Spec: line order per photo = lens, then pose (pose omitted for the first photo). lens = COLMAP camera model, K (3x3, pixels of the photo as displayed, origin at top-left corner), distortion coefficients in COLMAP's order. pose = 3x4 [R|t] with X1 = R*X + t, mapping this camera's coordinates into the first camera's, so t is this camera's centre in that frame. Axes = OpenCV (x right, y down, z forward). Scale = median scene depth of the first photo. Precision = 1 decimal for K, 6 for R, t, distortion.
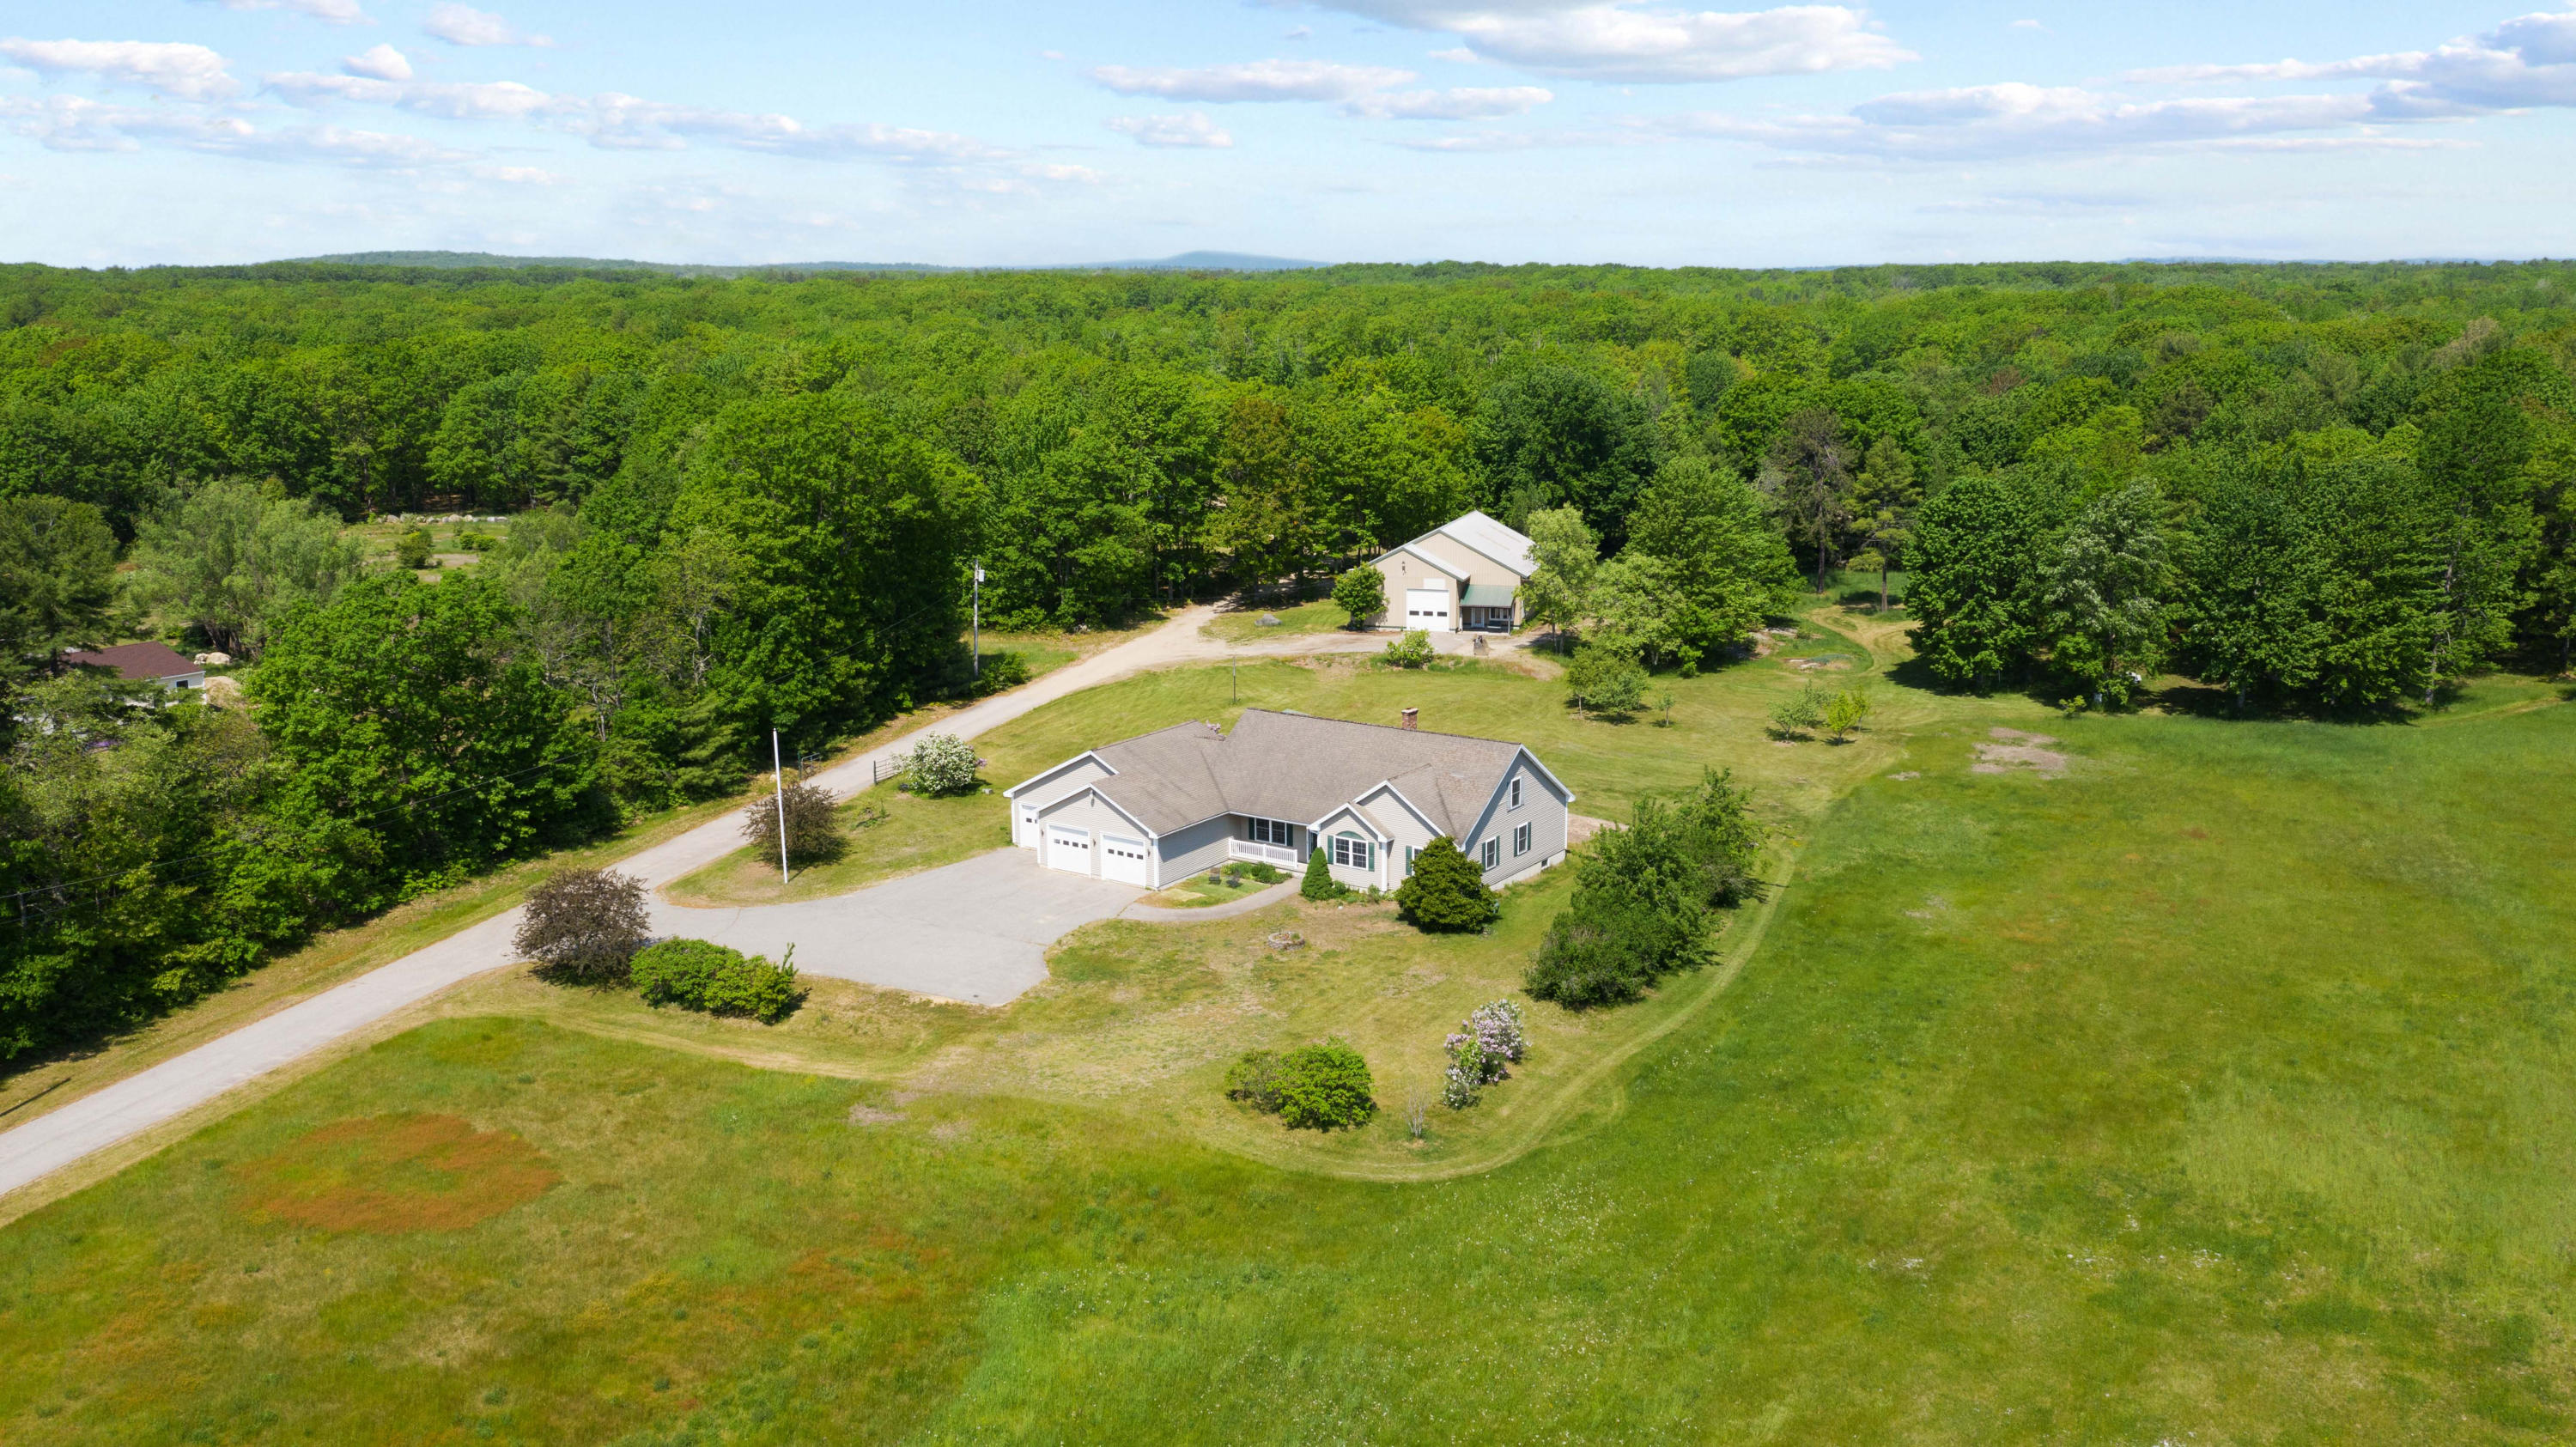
lens RADIAL K [[2059.4, 0, 1288.0], [0, 2059.4, 723.5], [0, 0, 1]] dist [-0.014597, 0.011497]
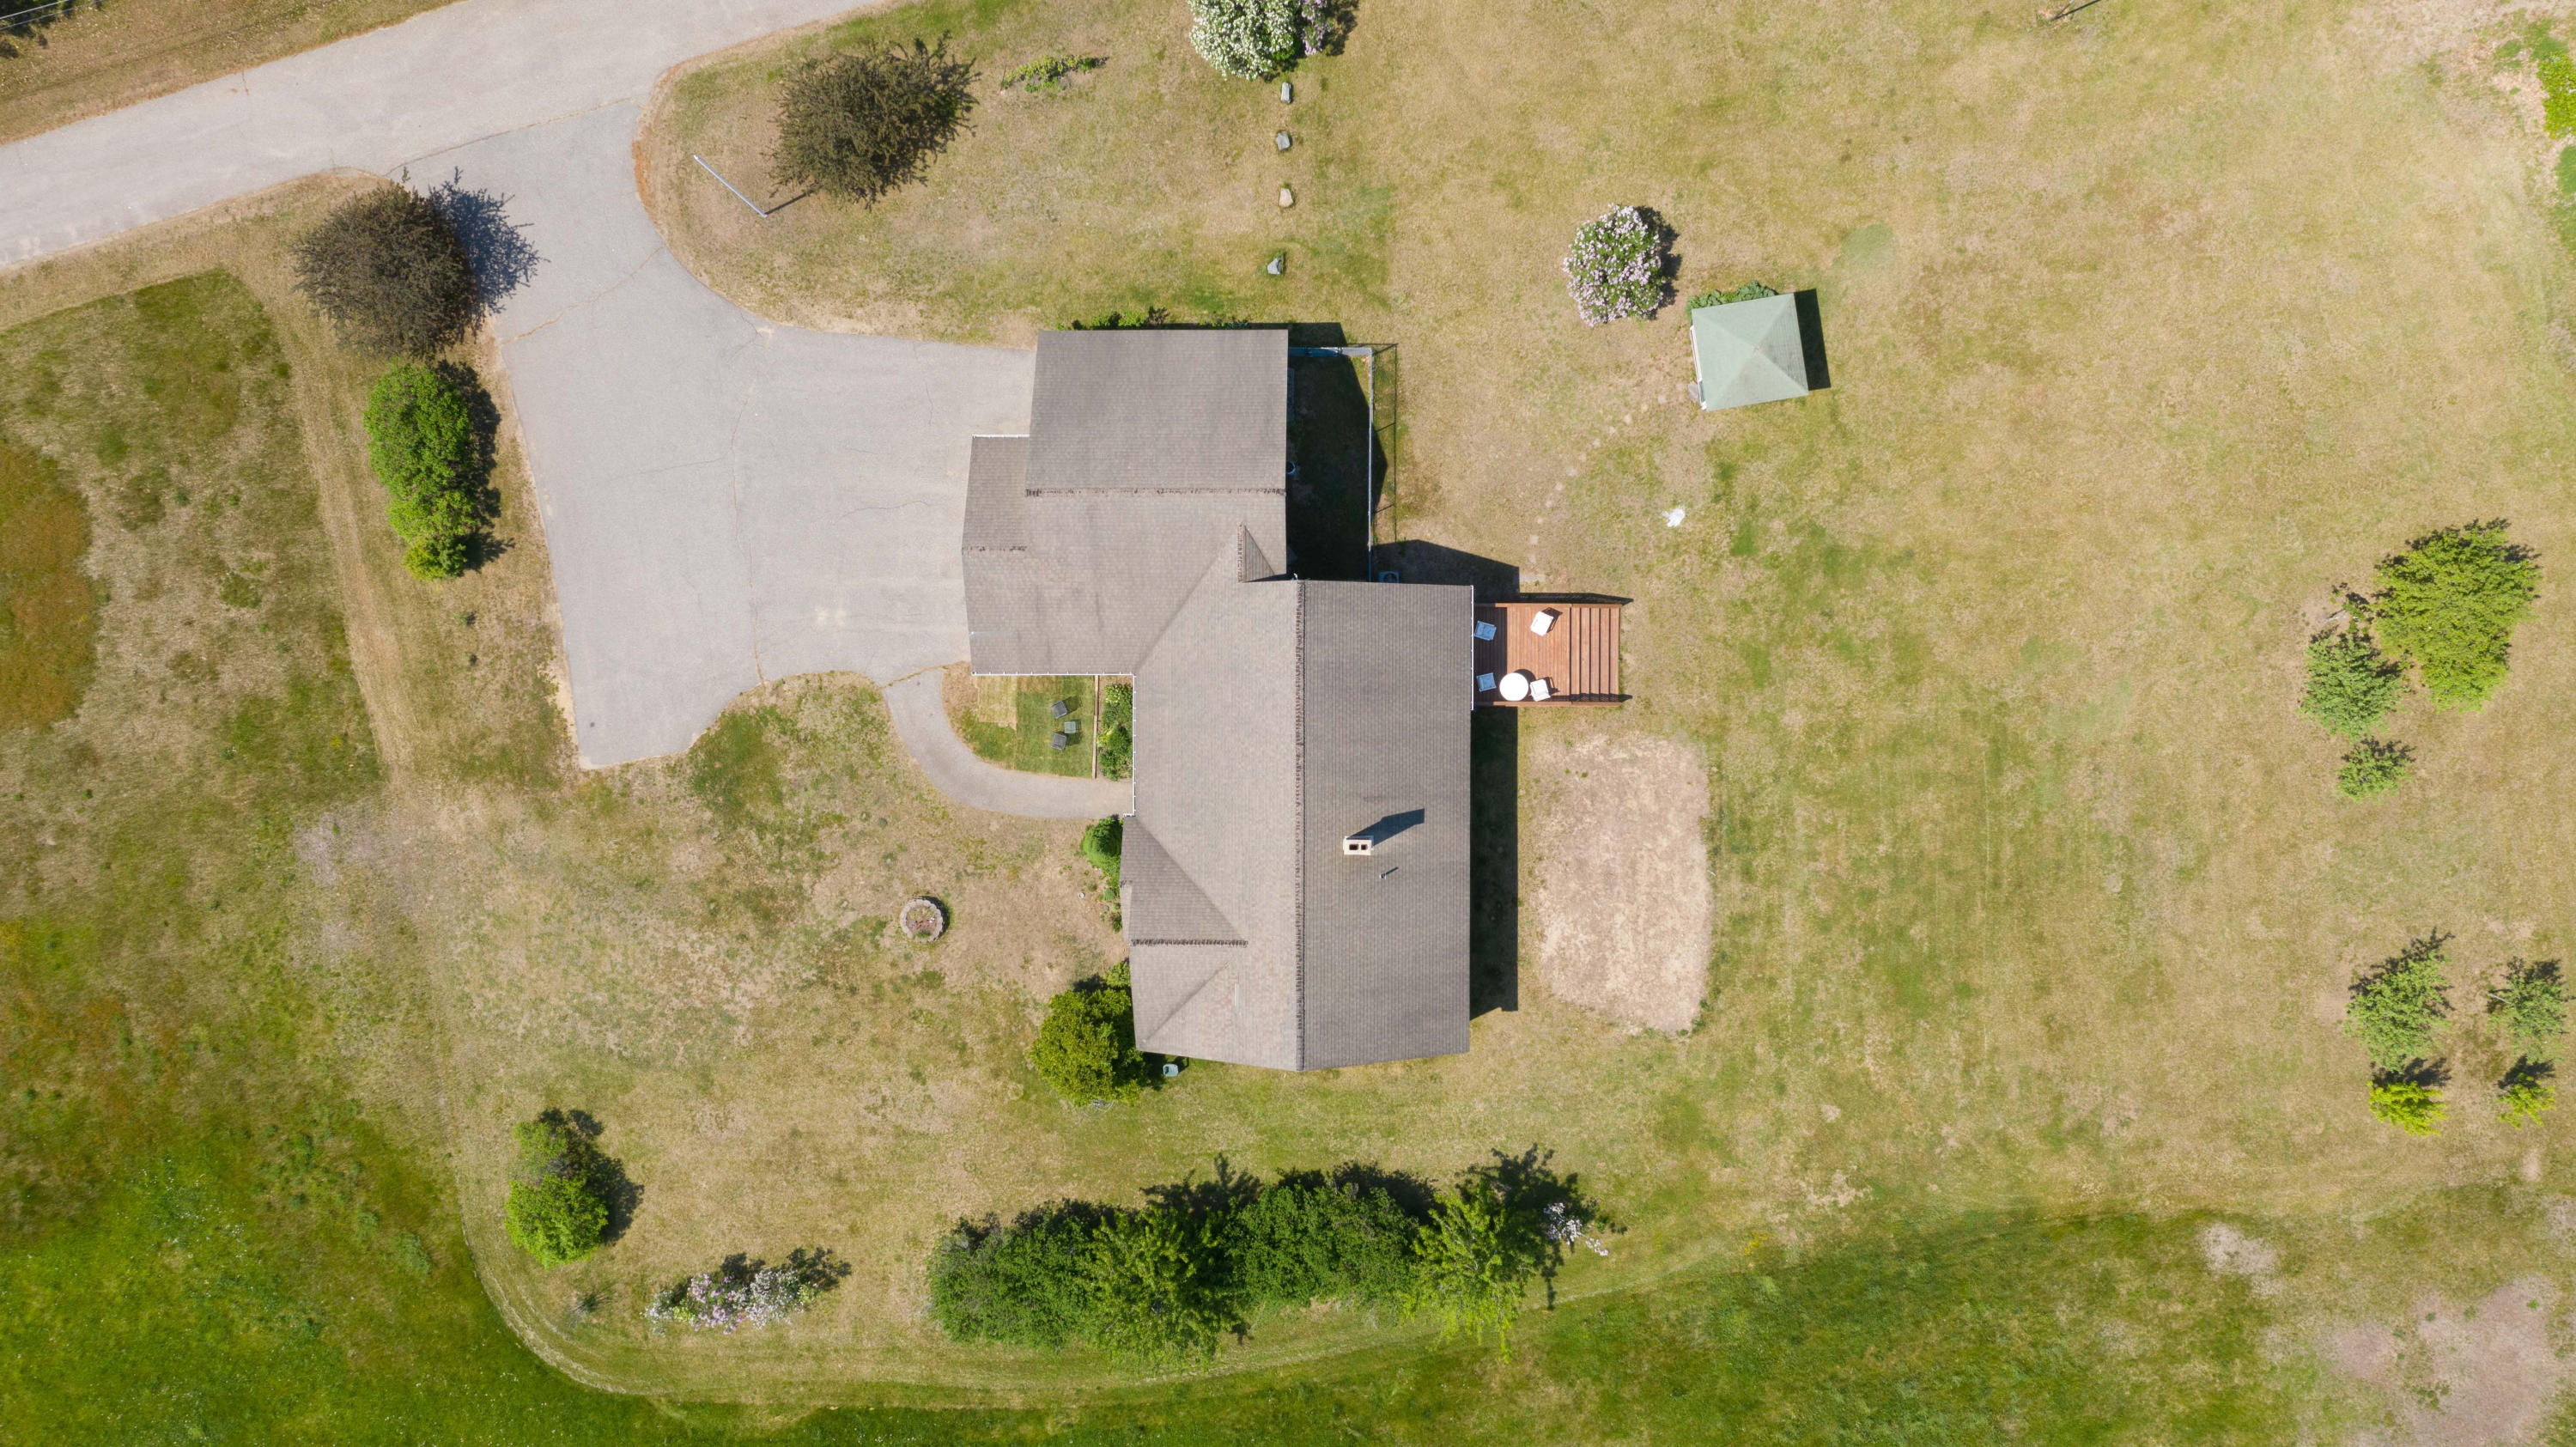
lens RADIAL K [[2104.7, 0, 1288.0], [0, 2104.7, 723.5], [0, 0, 1]] dist [-0.010110, -0.001771]
pose [[0.565392, 0.824819, 0.002379, 0.009502], [-0.150473, 0.100309, 0.983512, -0.484422], [0.810981, -0.556428, 0.180827, 0.648034]]
